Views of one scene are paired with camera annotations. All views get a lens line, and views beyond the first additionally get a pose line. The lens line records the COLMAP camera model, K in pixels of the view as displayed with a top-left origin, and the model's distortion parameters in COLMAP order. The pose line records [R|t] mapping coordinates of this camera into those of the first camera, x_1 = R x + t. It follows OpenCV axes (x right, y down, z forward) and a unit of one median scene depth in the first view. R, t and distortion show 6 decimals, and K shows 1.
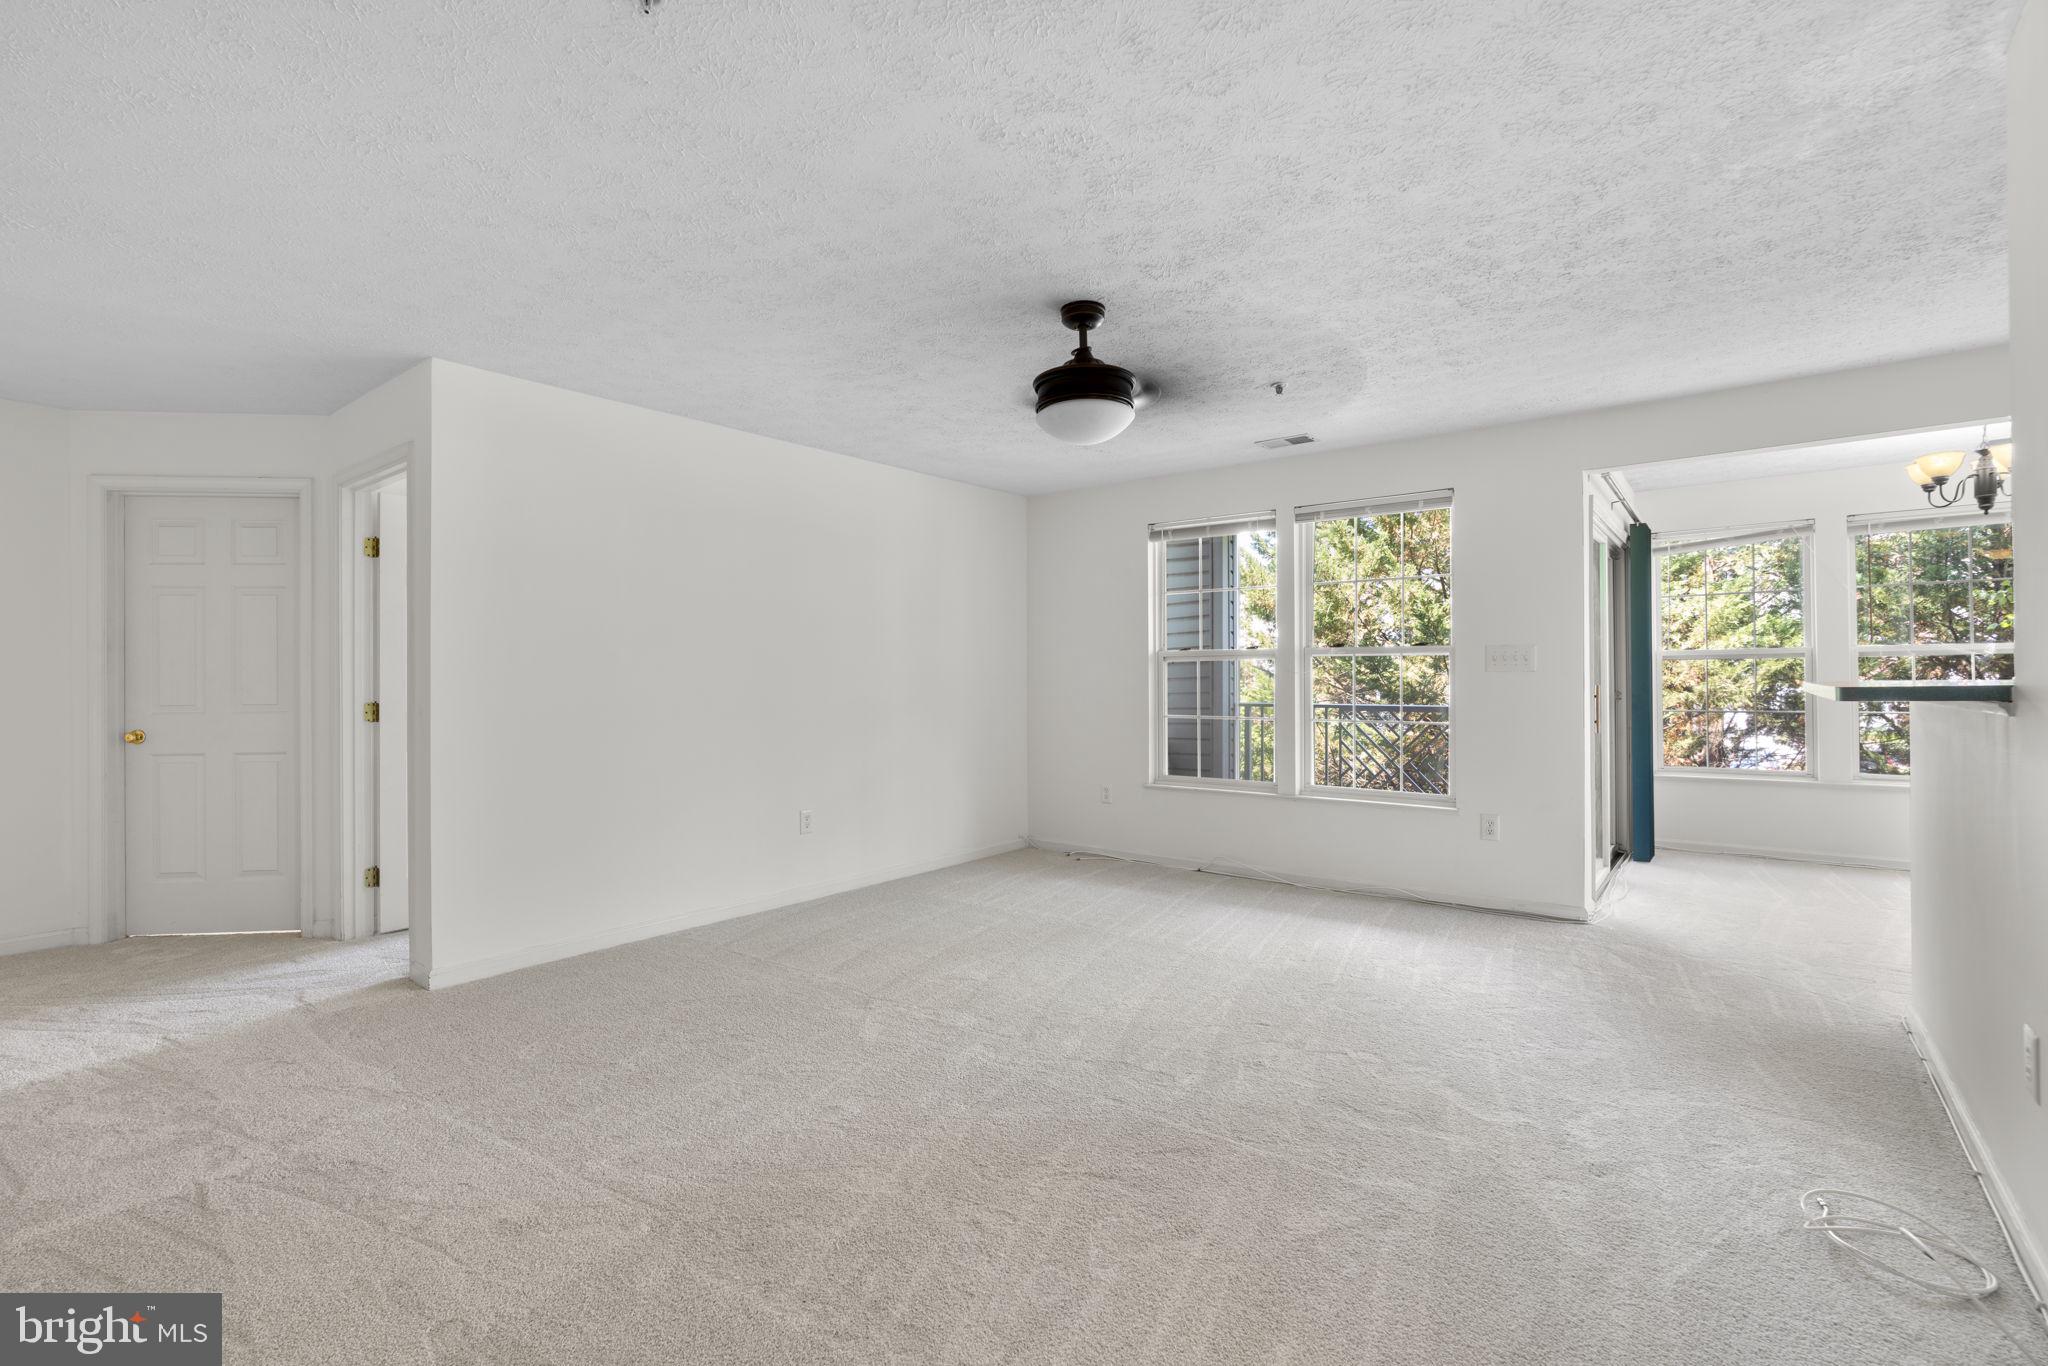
lens RADIAL K [[911.2, 0, 1013.9], [0, 911.2, 679.3], [0, 0, 1]] dist [-0.015942, 0.005740]
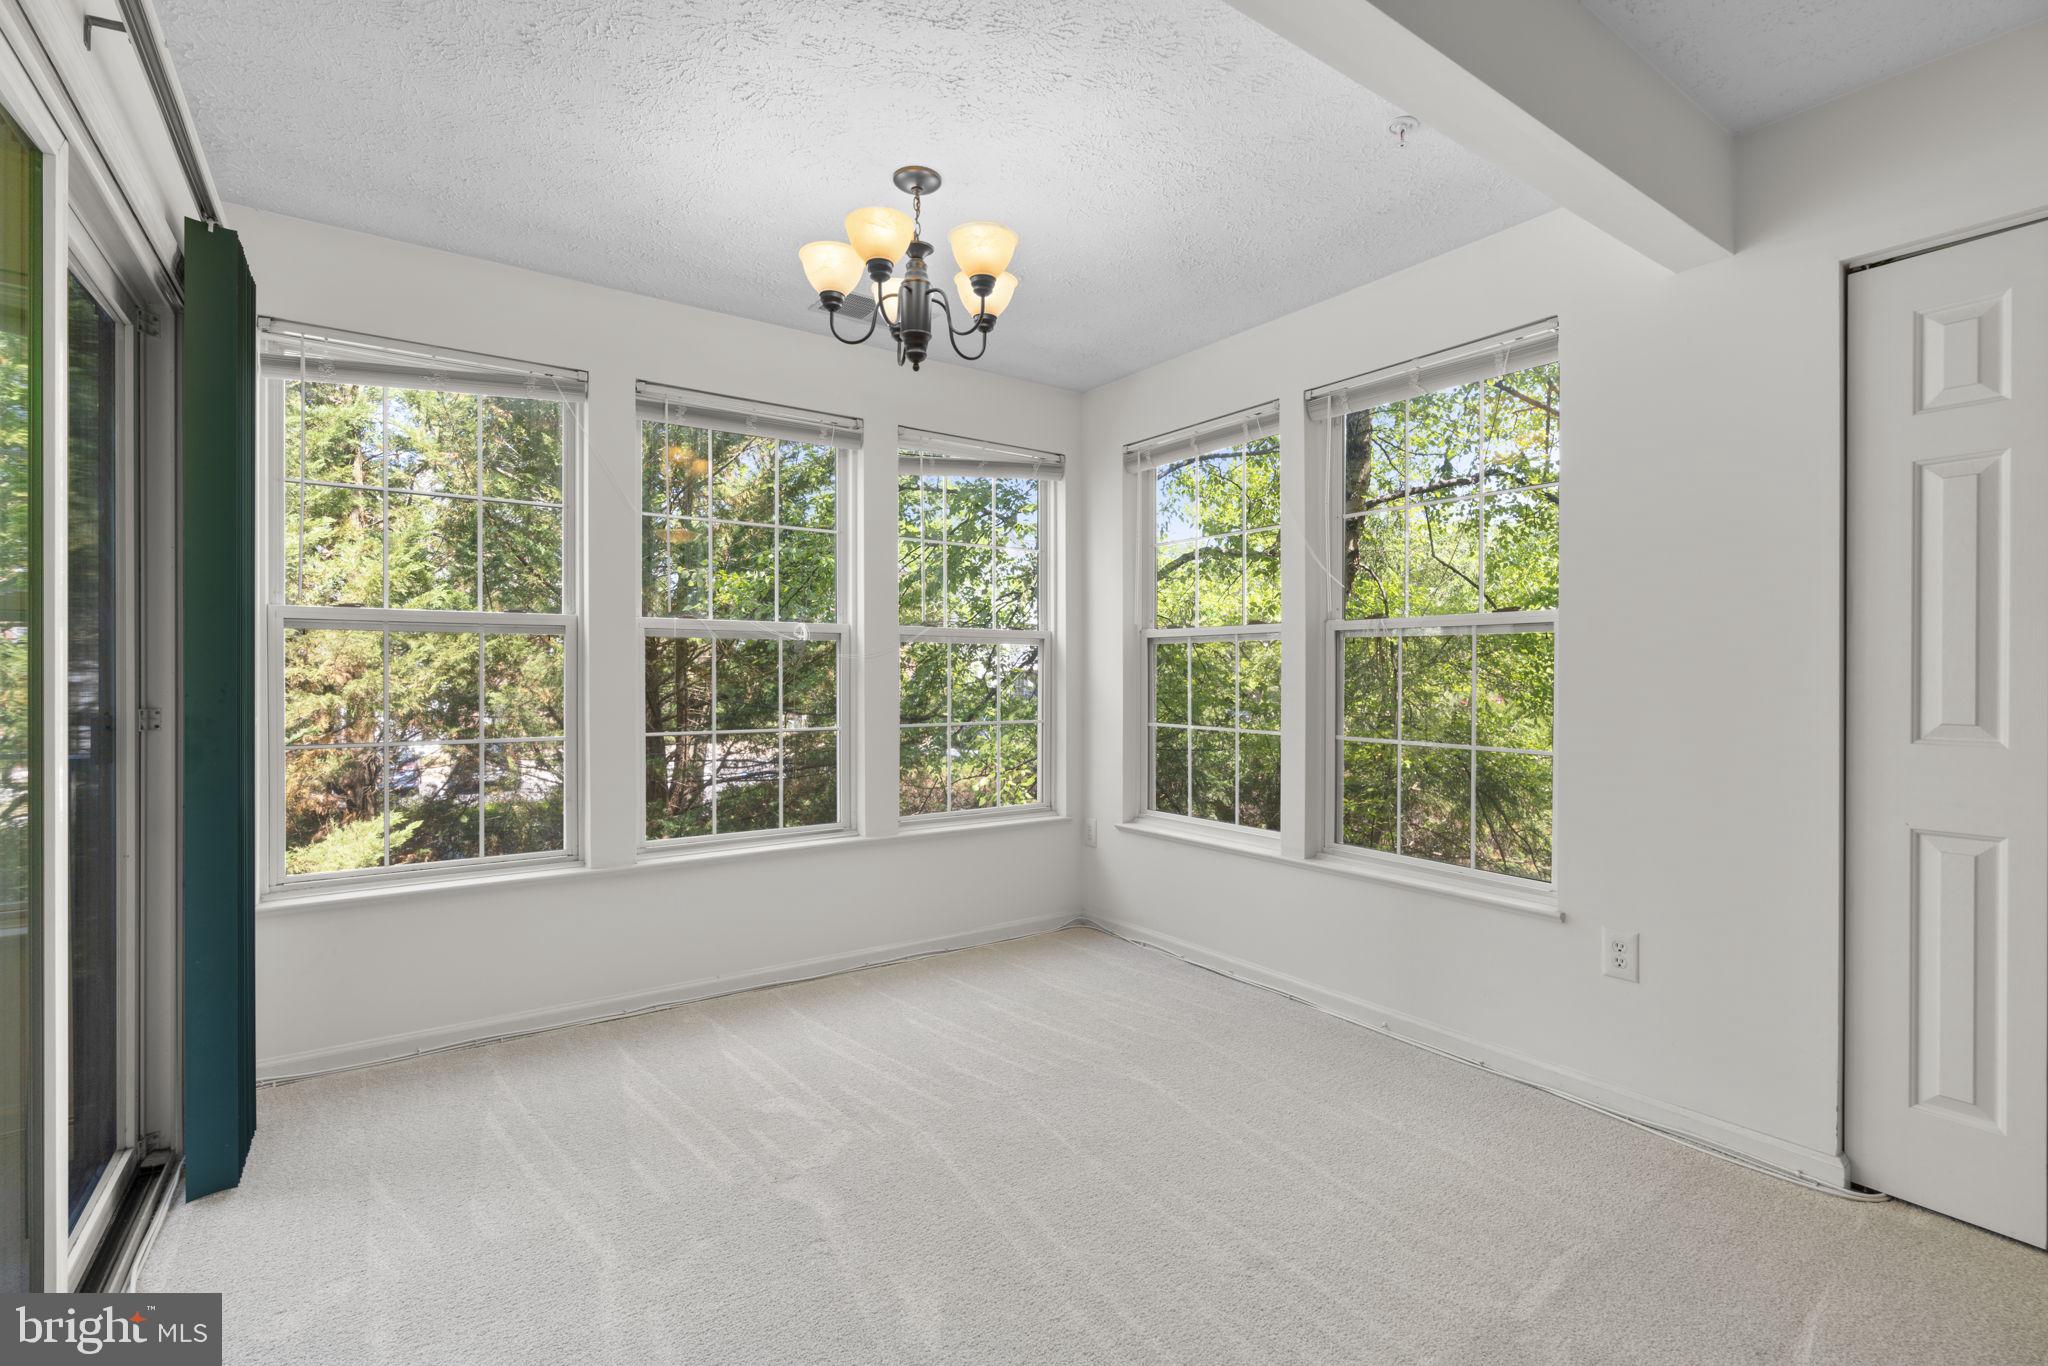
lens RADIAL K [[911.2, 0, 1028.0], [0, 911.2, 684.3], [0, 0, 1]] dist [-0.015942, 0.005740]
pose [[0.264477, 0.001376, 0.964391, 0.584462], [-0.010214, 0.999947, 0.001375, 0.003913], [-0.964338, -0.010214, 0.264477, 0.804391]]
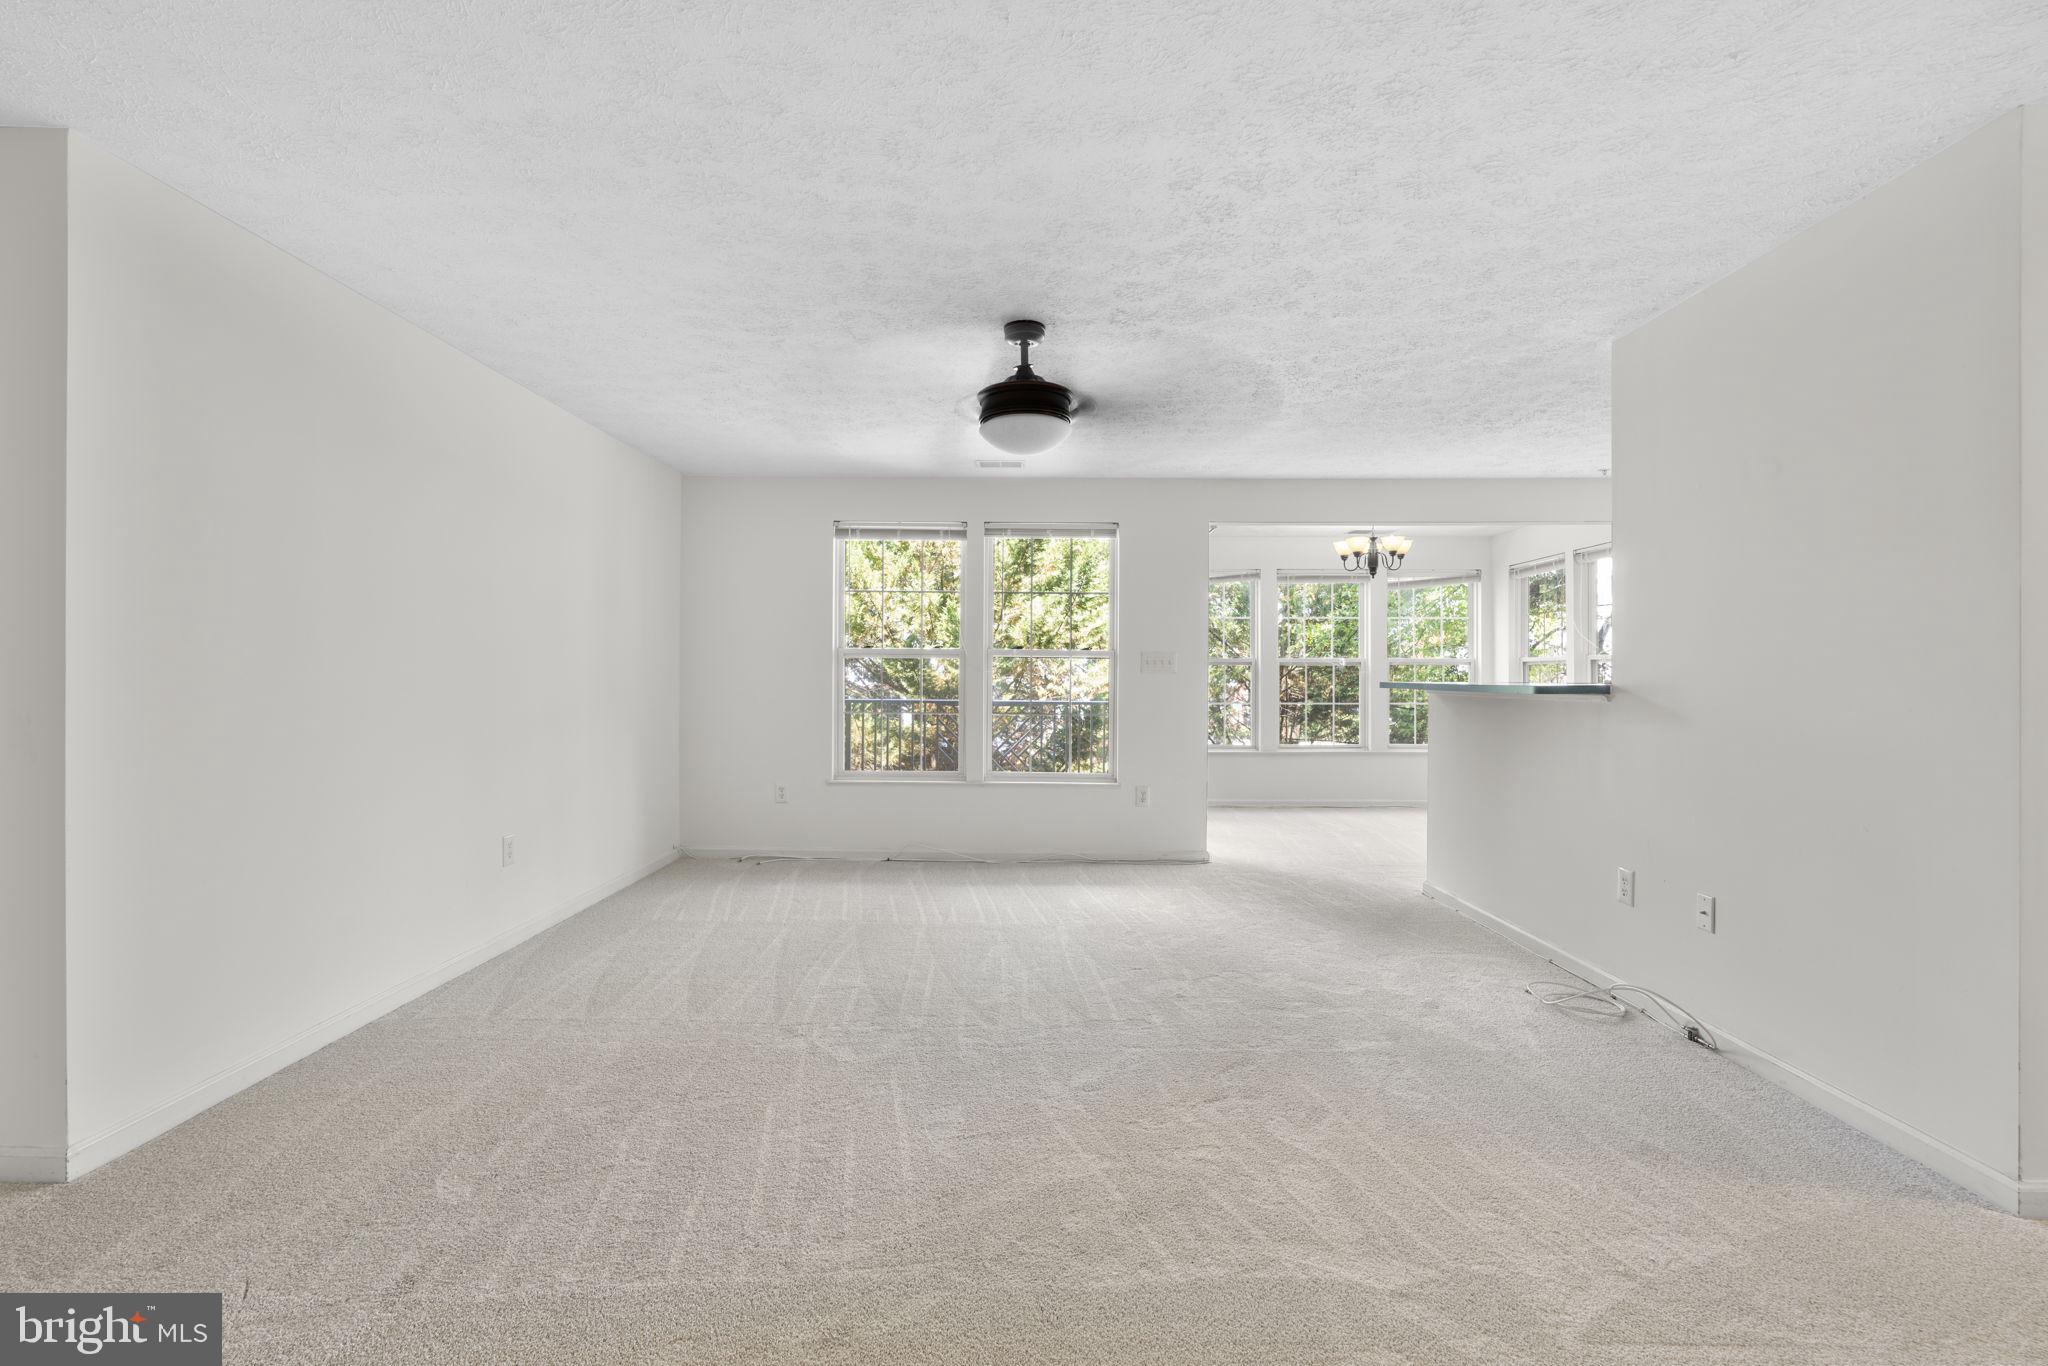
lens RADIAL K [[911.2, 0, 1011.8], [0, 911.2, 681.2], [0, 0, 1]] dist [-0.015942, 0.005740]
pose [[0.791304, 0.006454, 0.611389, -0.419276], [-0.009382, 0.999955, 0.001586, 0.003784], [-0.611351, -0.006991, 0.791329, 0.118514]]
